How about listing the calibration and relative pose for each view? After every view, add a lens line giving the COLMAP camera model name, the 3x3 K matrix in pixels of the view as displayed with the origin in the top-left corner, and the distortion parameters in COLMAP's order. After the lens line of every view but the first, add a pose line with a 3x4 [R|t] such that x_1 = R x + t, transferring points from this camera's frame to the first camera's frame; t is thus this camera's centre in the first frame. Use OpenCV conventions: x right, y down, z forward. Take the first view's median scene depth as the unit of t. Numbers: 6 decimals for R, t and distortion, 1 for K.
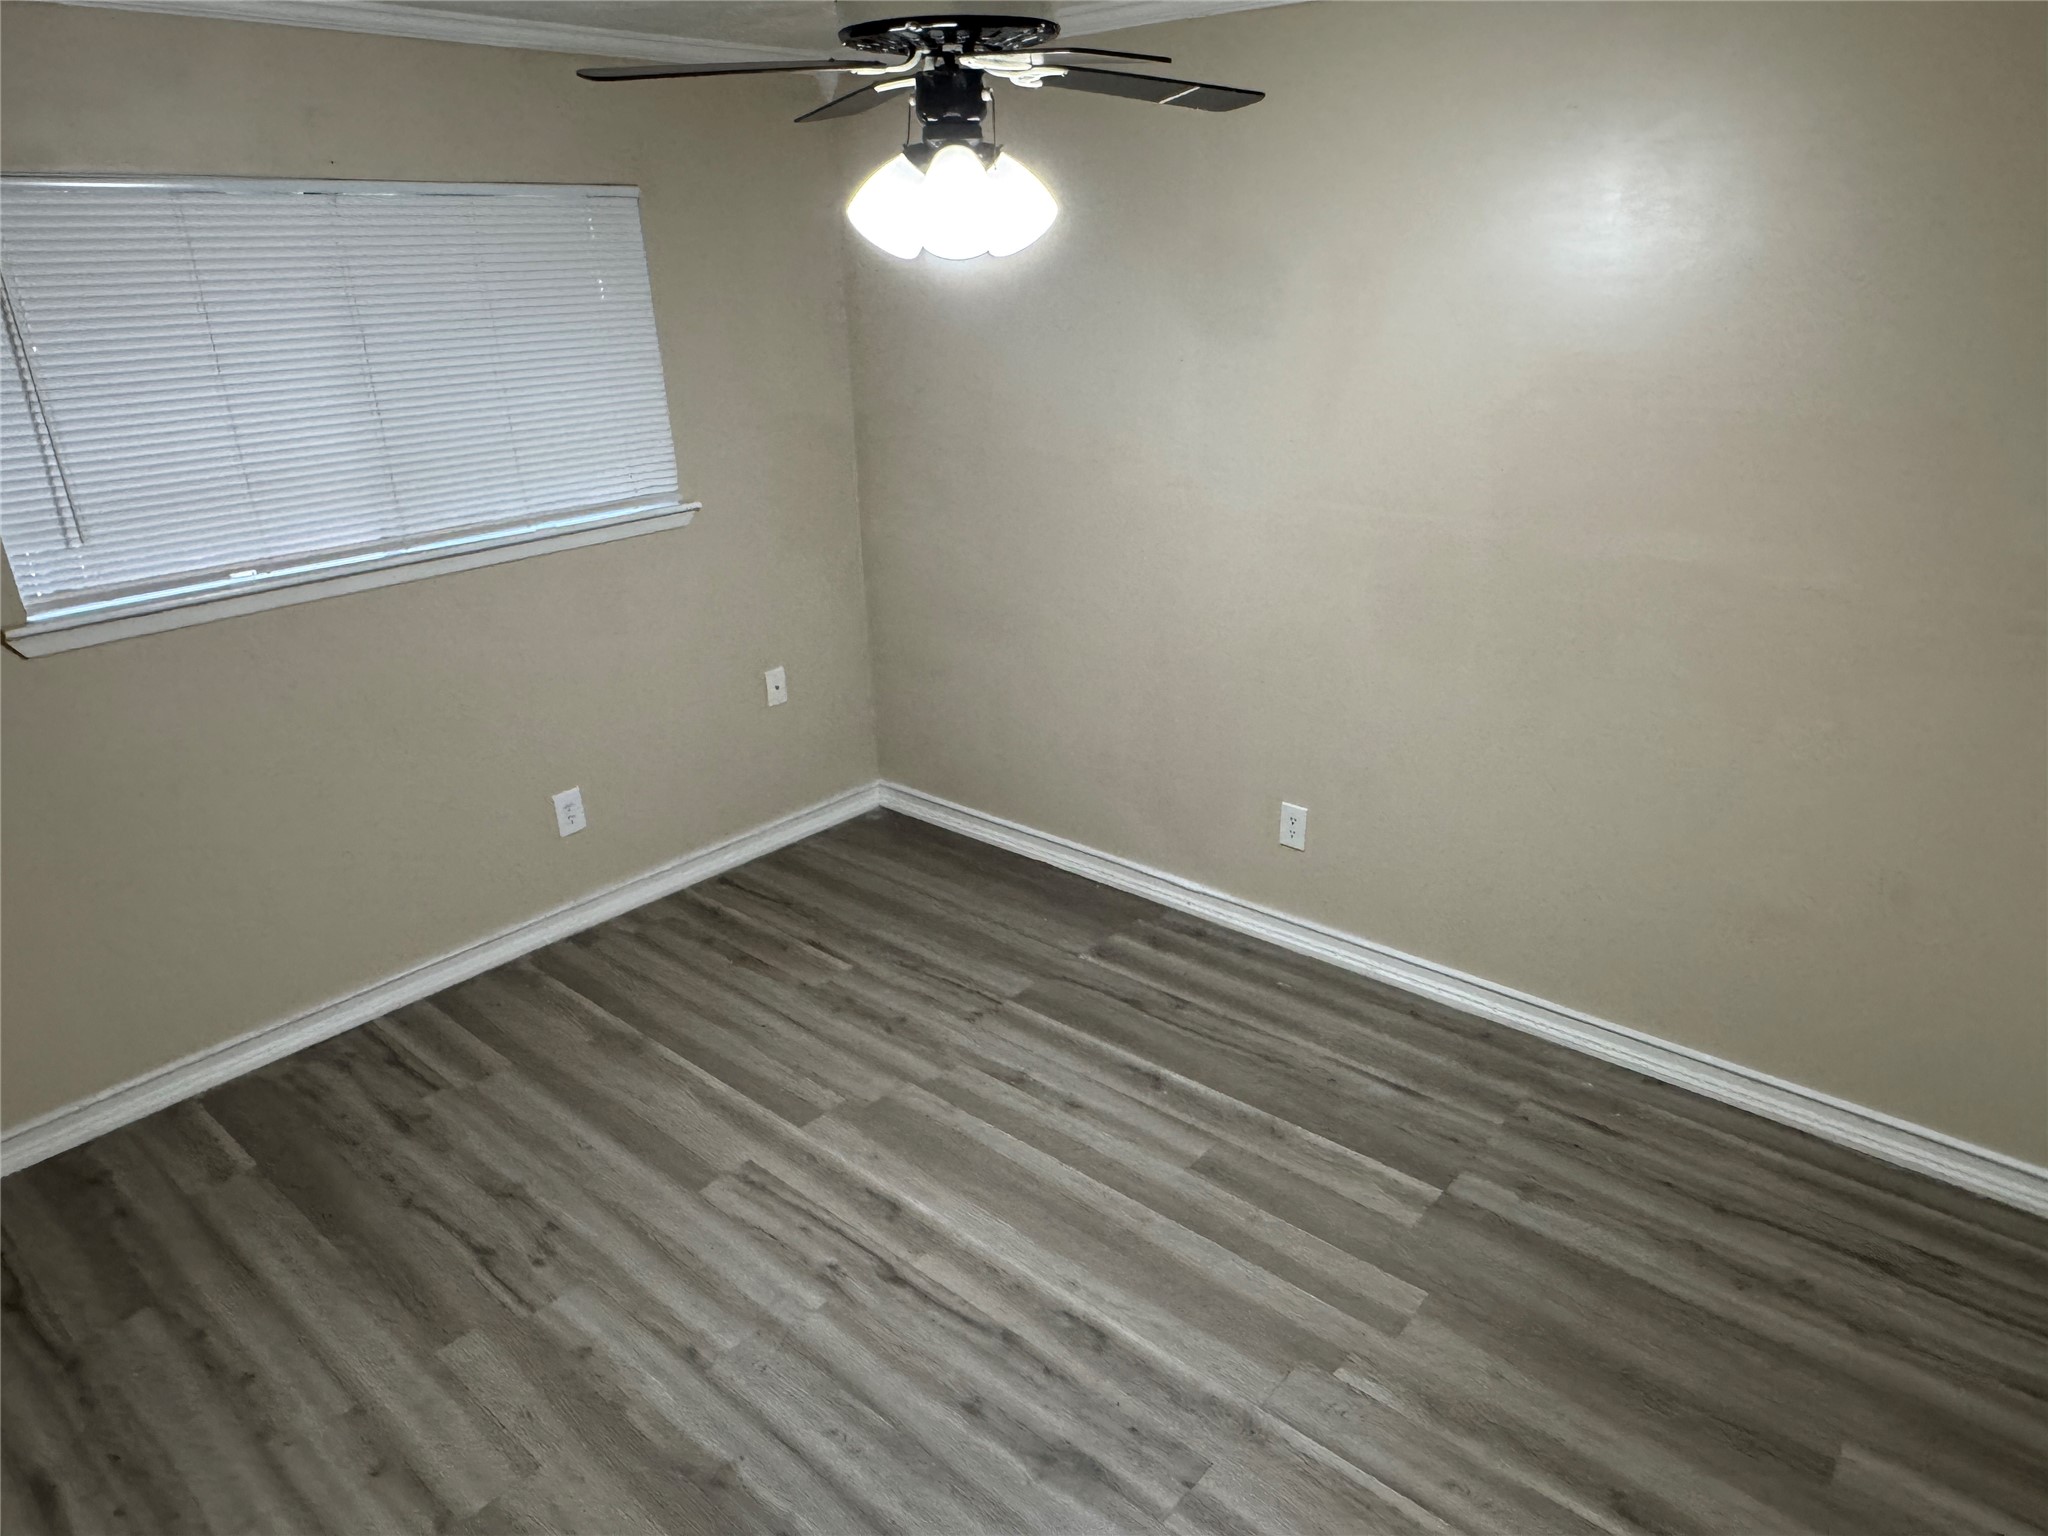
lens RADIAL K [[1312.3, 0, 1024.0], [0, 1312.3, 768.0], [0, 0, 1]] dist [0.000143, -0.000109]
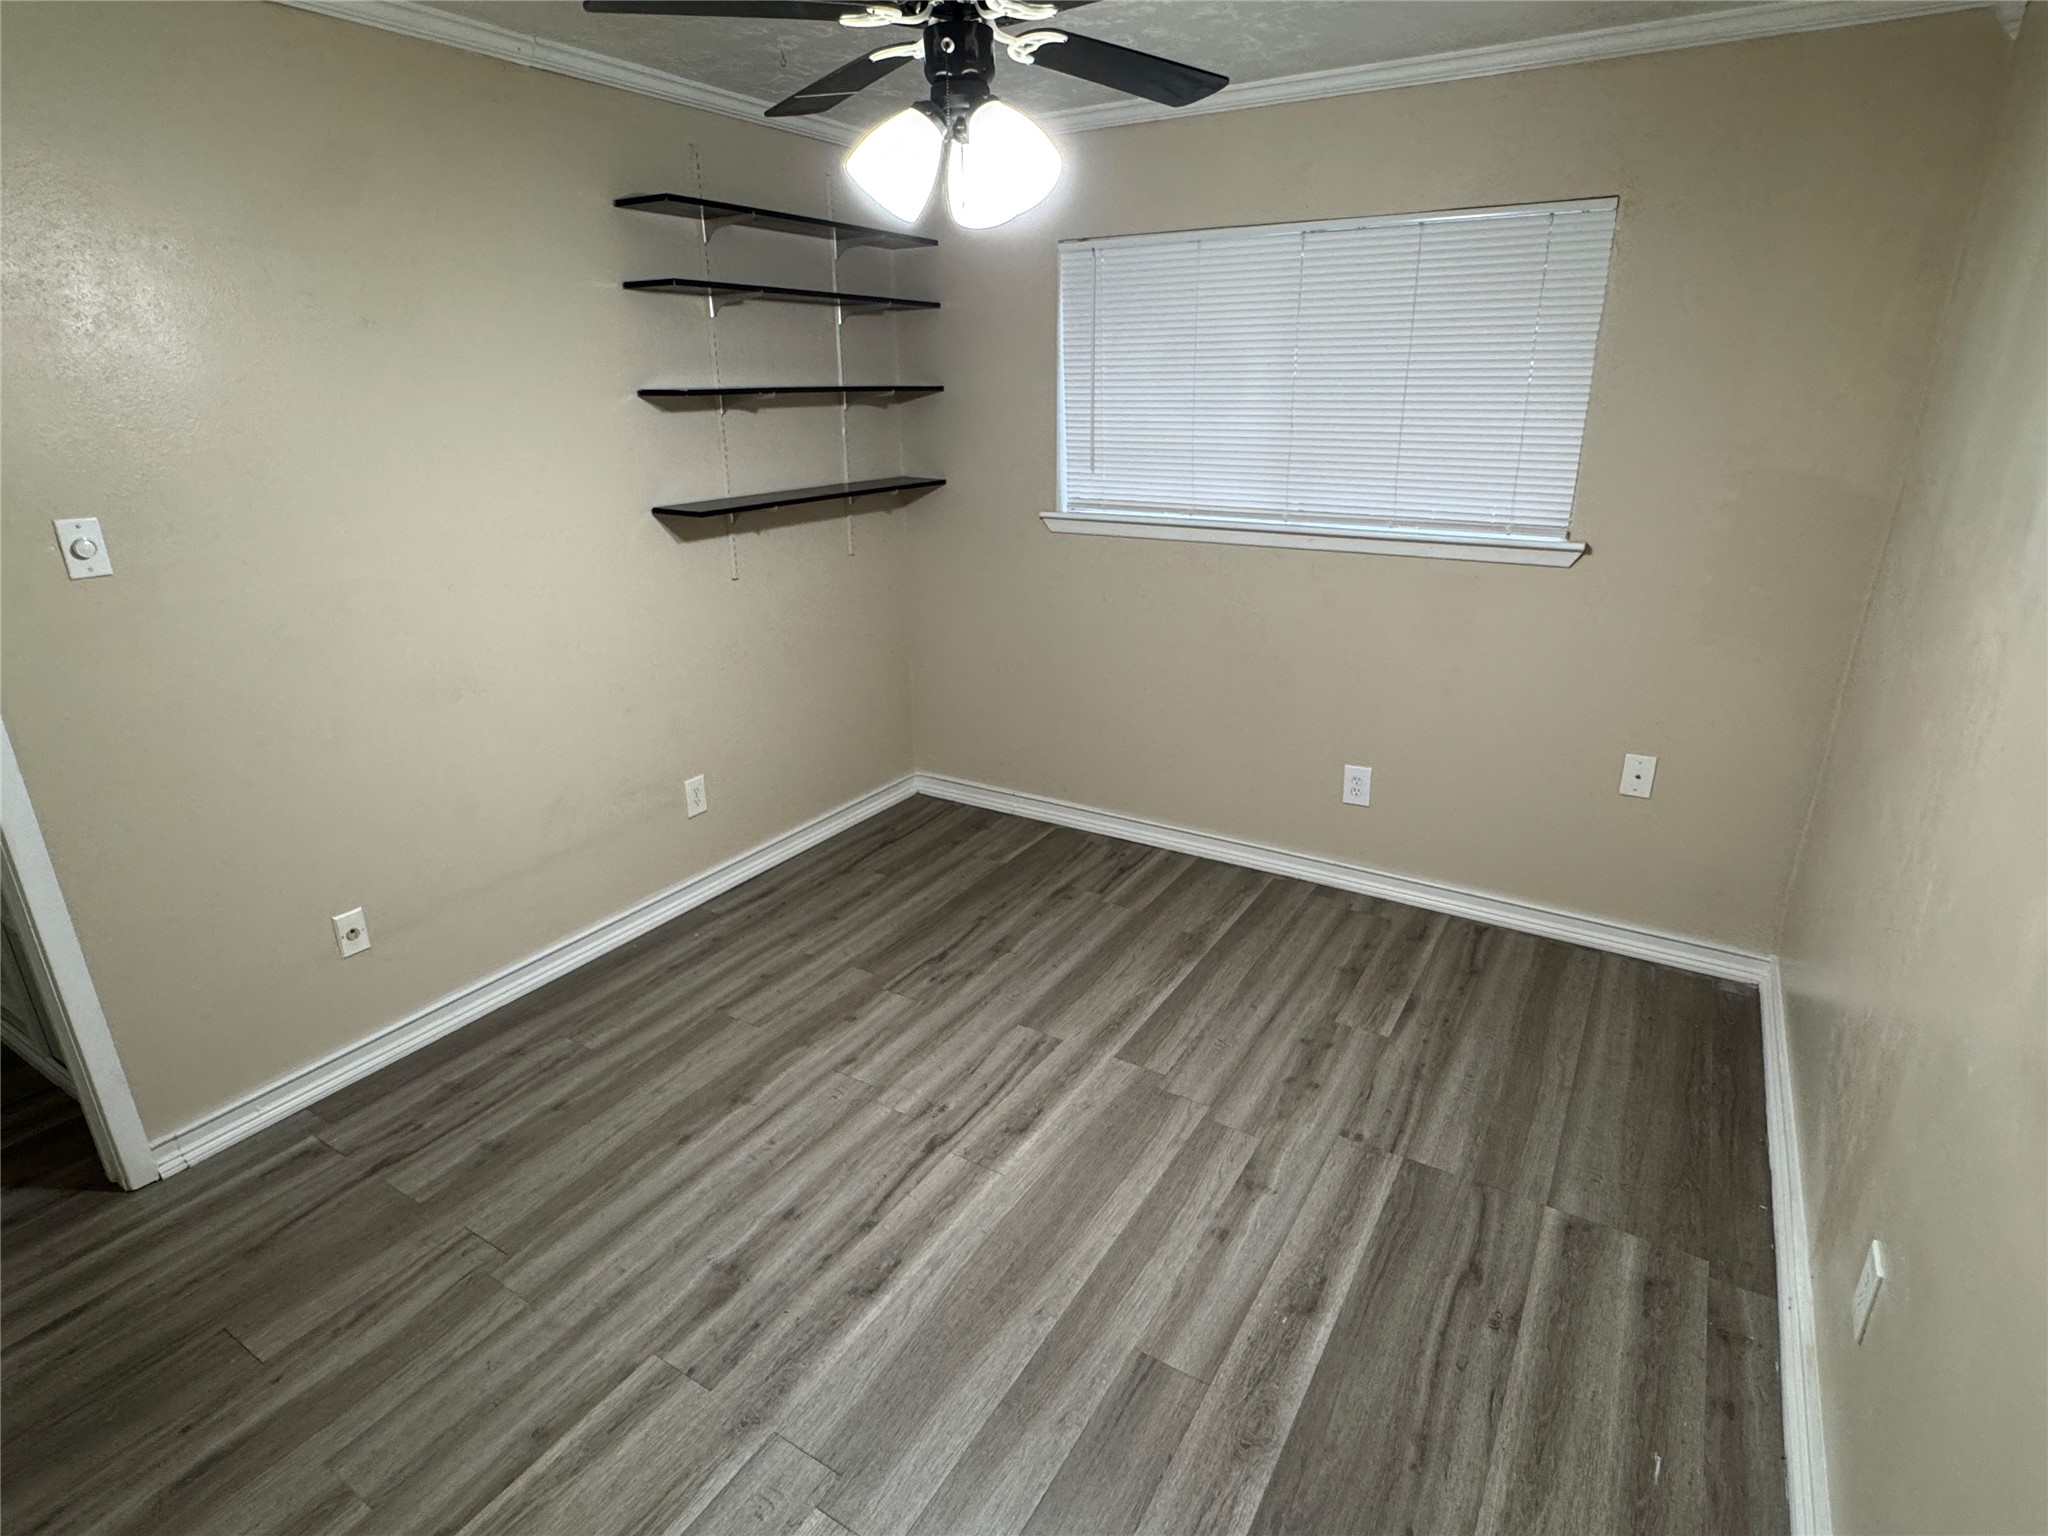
lens RADIAL K [[1074.2, 0, 1022.8], [0, 1074.2, 779.7], [0, 0, 1]] dist [-0.000499, 0.001675]
pose [[0.167264, 0.367367, -0.914912, 0.565088], [-0.359498, 0.886820, 0.290363, -0.170970], [0.918033, 0.280342, 0.280400, 0.610672]]
